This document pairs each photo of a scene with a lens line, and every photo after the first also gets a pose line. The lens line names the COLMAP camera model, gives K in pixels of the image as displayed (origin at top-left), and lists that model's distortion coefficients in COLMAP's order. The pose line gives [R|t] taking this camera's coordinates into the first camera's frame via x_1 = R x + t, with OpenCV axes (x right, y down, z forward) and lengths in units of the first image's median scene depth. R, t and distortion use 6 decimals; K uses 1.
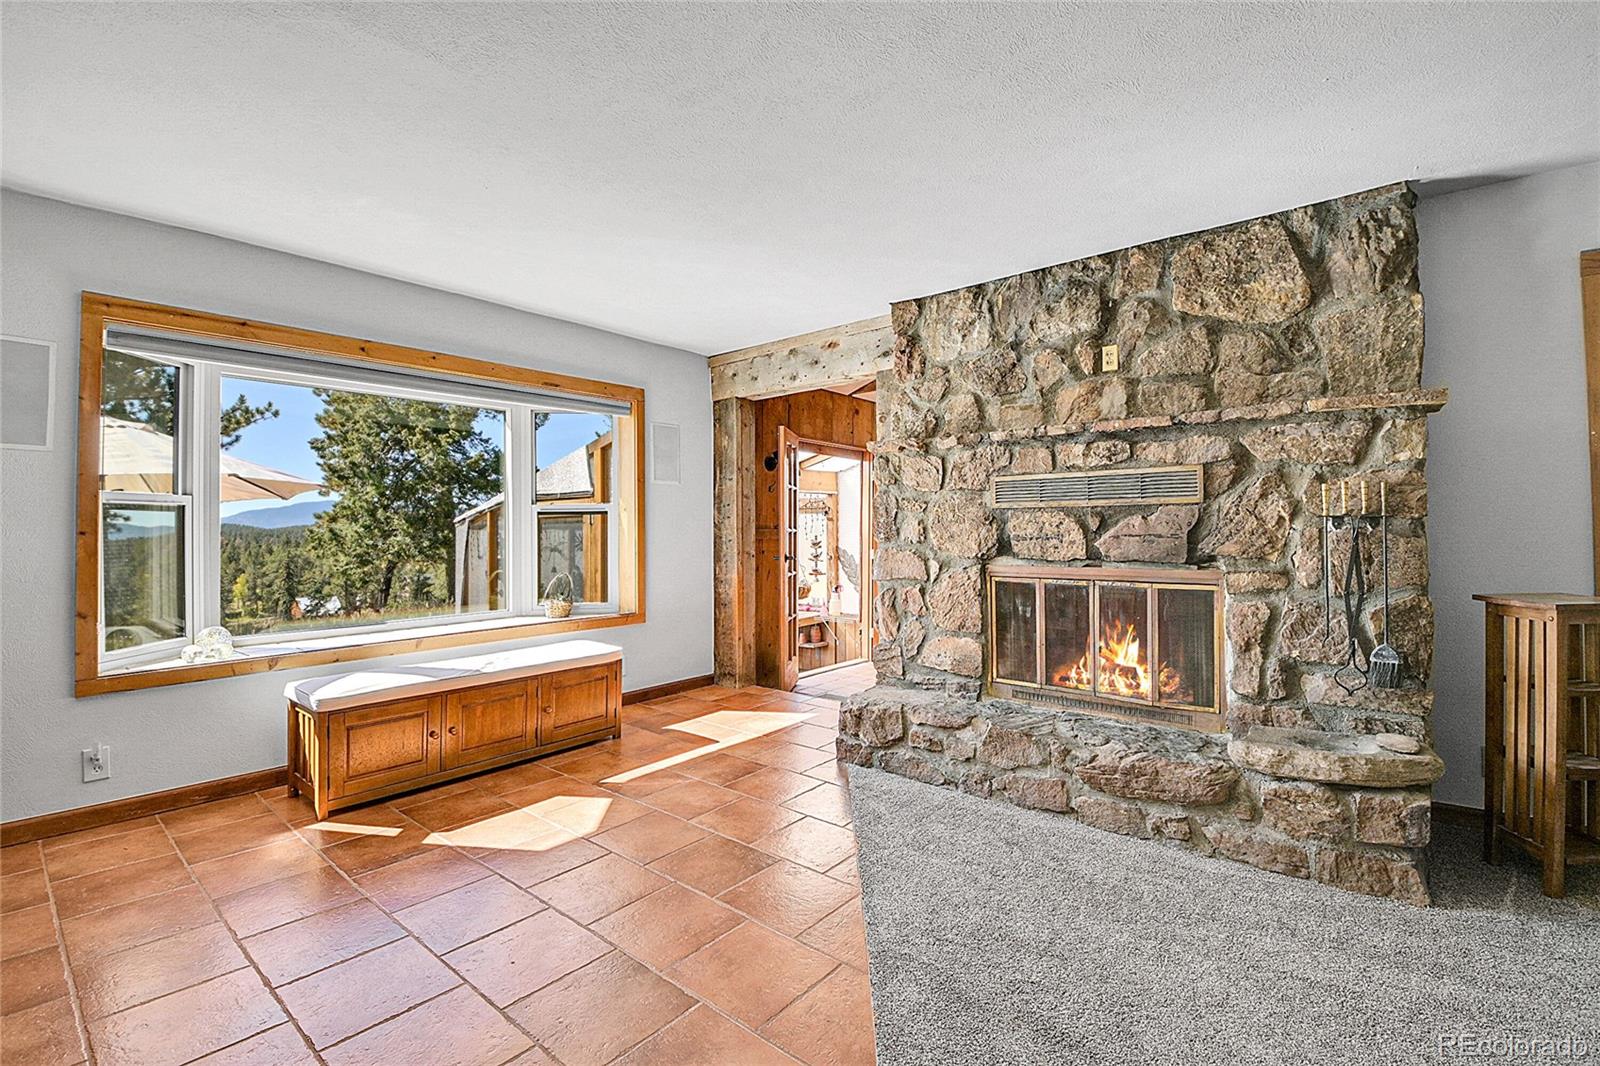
lens RADIAL K [[715.5, 0, 795.0], [0, 715.5, 532.2], [0, 0, 1]] dist [-0.015965, -0.005270]
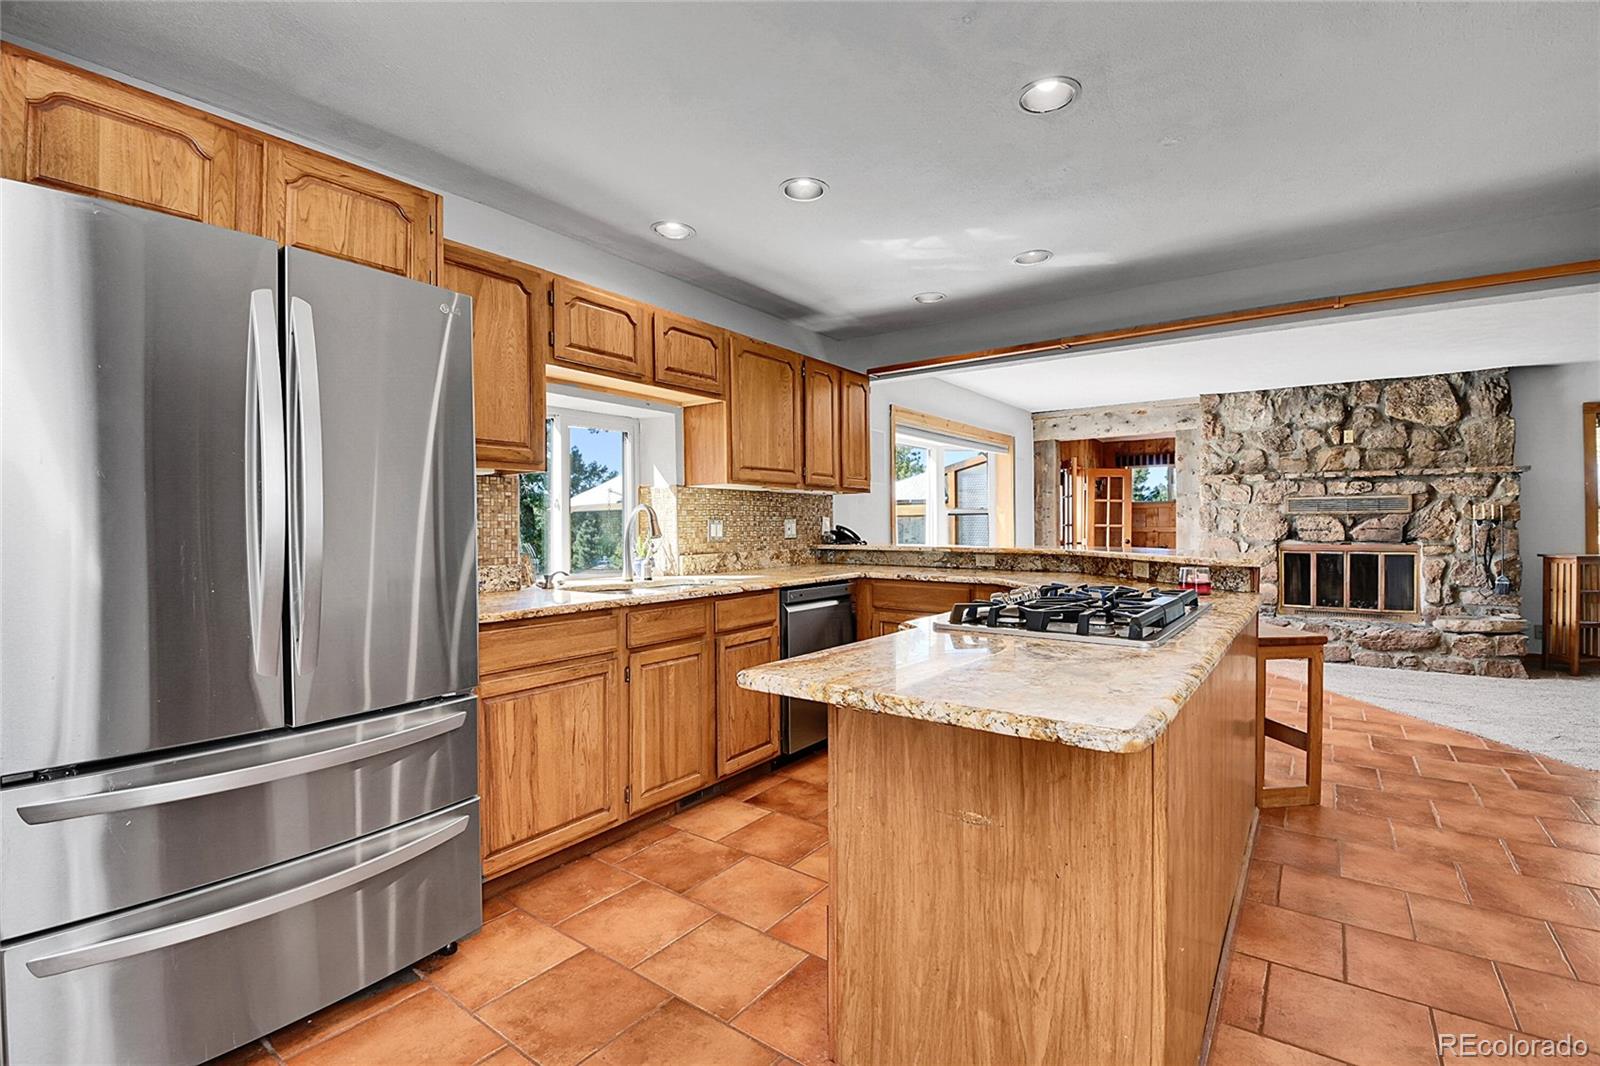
lens RADIAL K [[739.8, 0, 802.7], [0, 739.8, 531.2], [0, 0, 1]] dist [-0.002621, -0.011739]
pose [[0.997172, -0.001581, 0.075137, -1.380507], [0.000805, 0.999946, 0.010344, -0.011110], [-0.075149, -0.010255, 0.997120, -1.028073]]
